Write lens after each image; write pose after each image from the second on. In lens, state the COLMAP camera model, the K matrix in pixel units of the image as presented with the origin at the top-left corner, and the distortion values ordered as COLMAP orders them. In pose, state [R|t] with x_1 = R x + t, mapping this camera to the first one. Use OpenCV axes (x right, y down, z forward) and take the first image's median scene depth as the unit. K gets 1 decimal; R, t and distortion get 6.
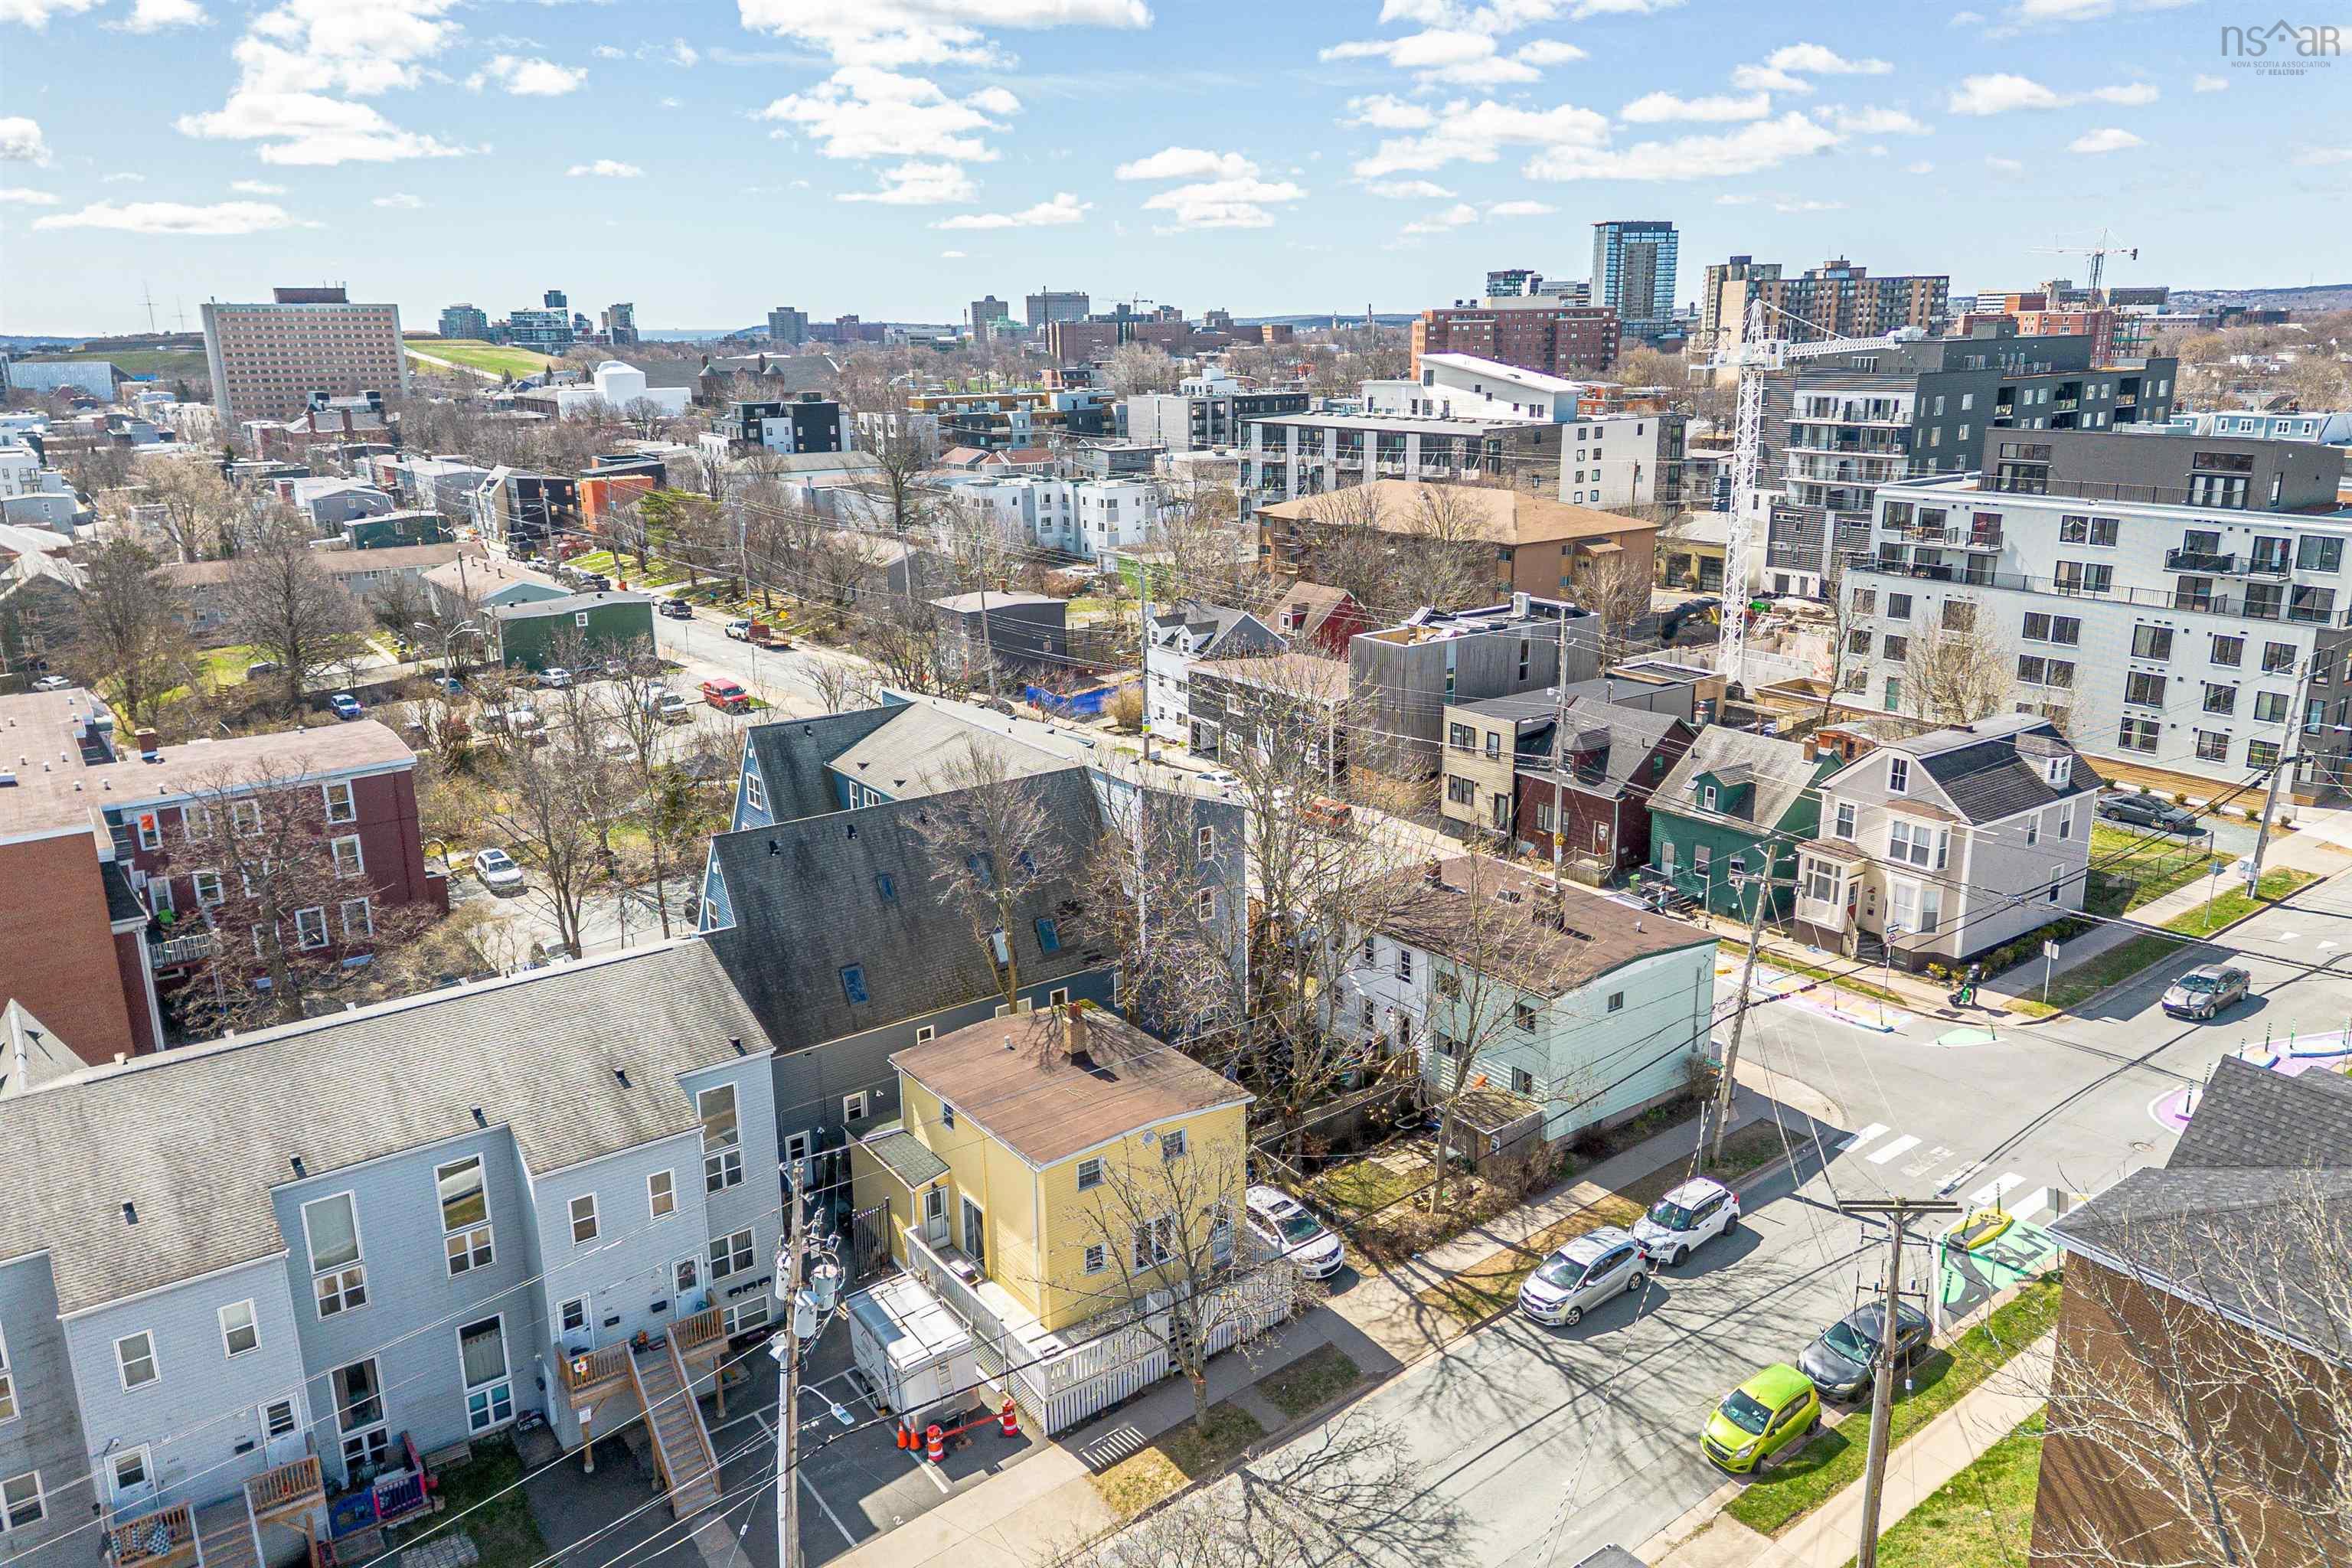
lens RADIAL K [[1658.7, 0, 1185.4], [0, 1658.7, 756.0], [0, 0, 1]] dist [0.095187, -0.100666]
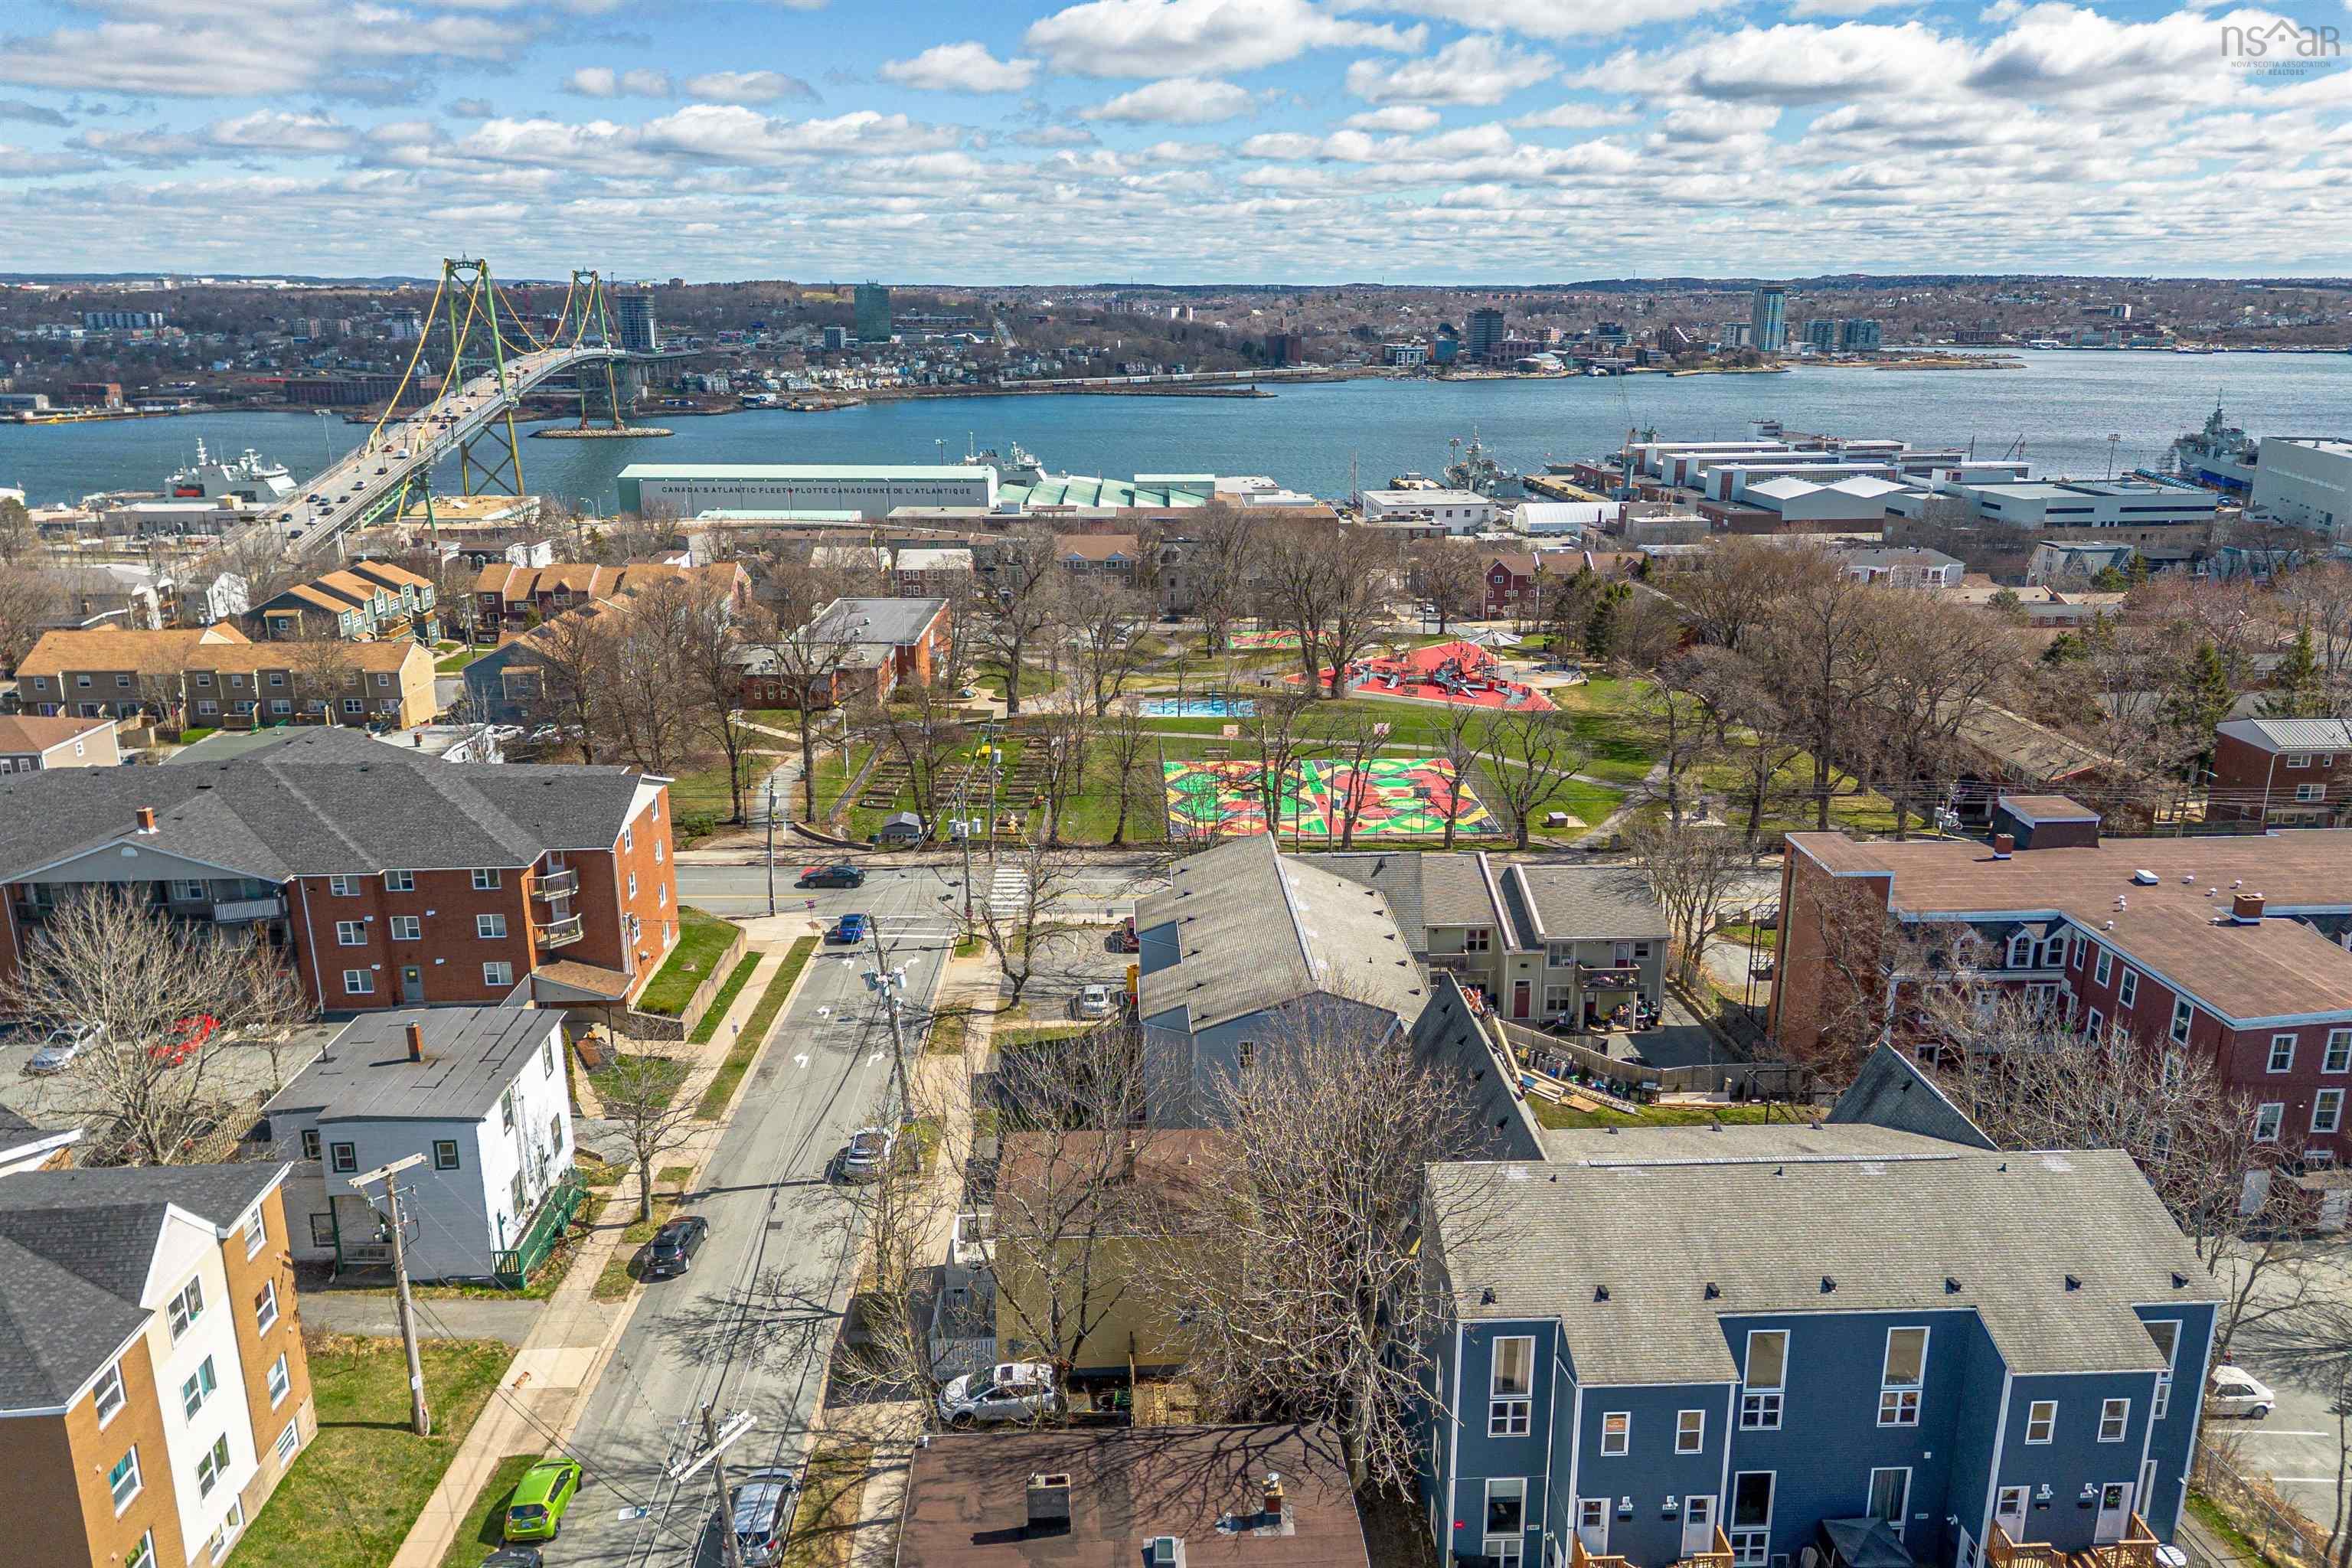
lens RADIAL K [[1663.3, 0, 1184.0], [0, 1663.3, 773.9], [0, 0, 1]] dist [0.098854, -0.093050]
pose [[-0.545804, 0.249543, -0.799892, 0.584978], [-0.207612, 0.884582, 0.417627, -0.425140], [0.811785, 0.394009, -0.431000, 1.054375]]
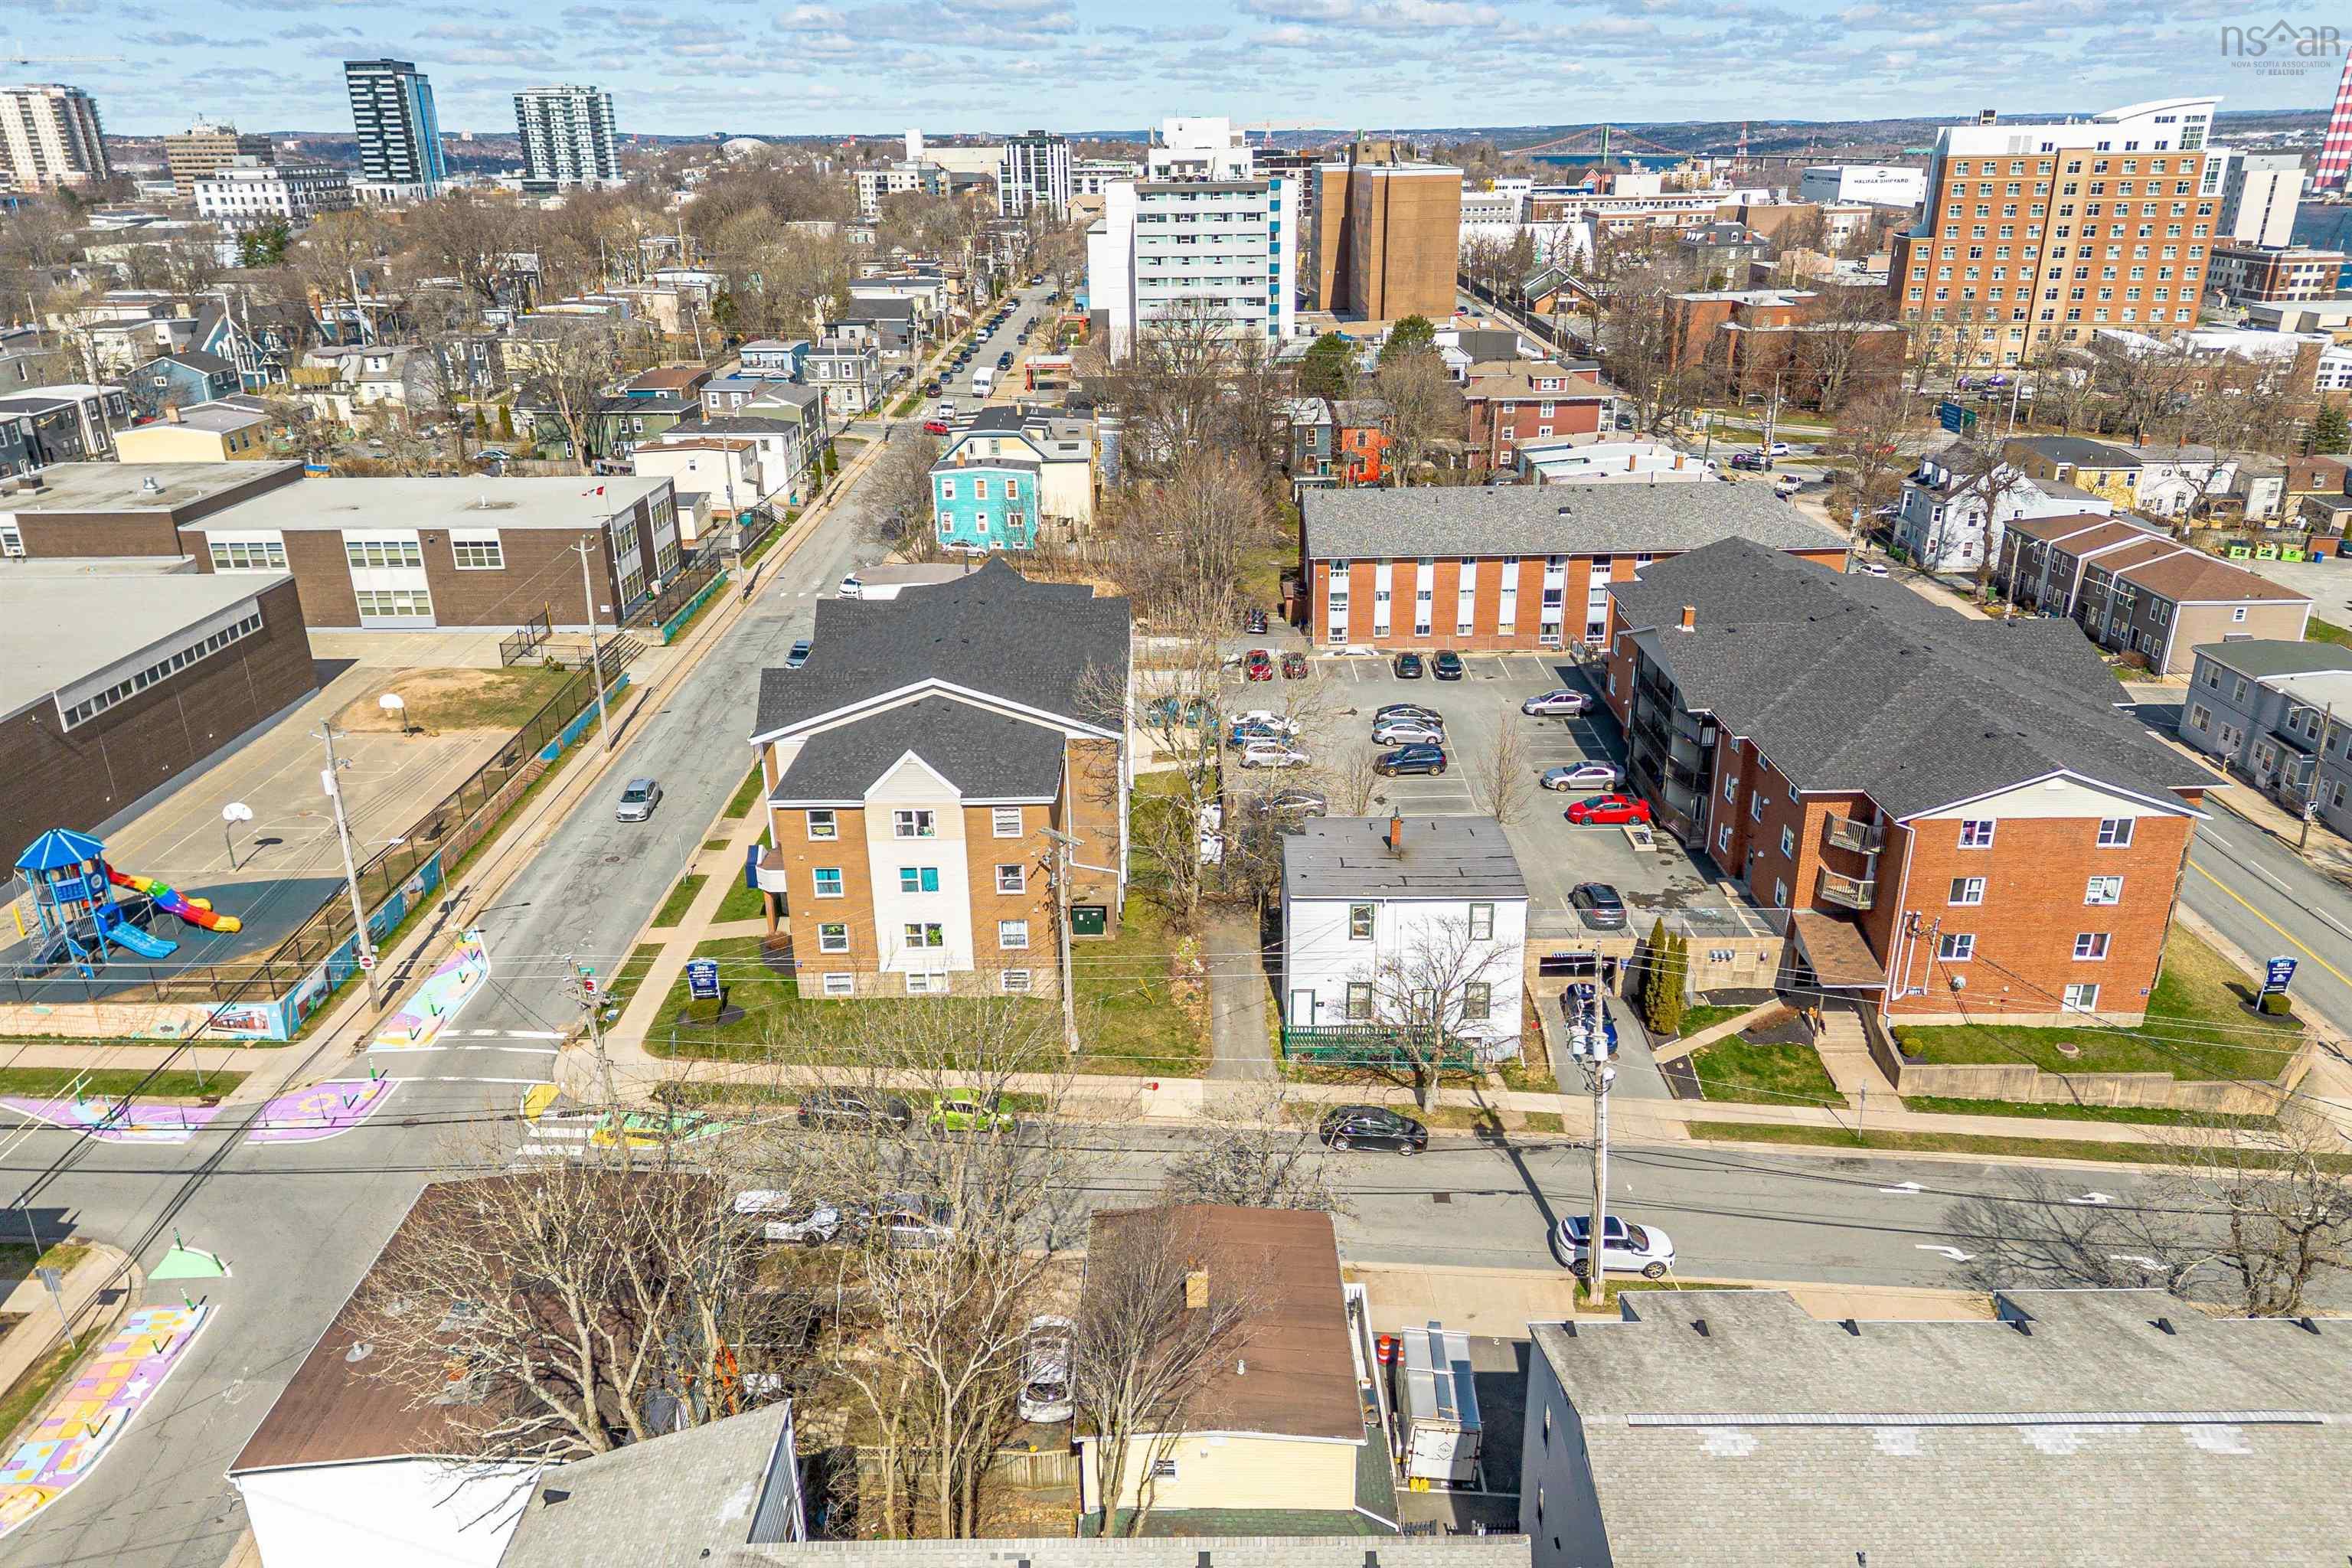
lens RADIAL K [[1663.3, 0, 1184.0], [0, 1663.3, 773.9], [0, 0, 1]] dist [0.098854, -0.093050]
pose [[-0.809145, -0.184446, 0.557911, -0.376596], [0.176350, 0.829467, 0.529986, -0.392478], [-0.560523, 0.527223, -0.638632, 1.051321]]
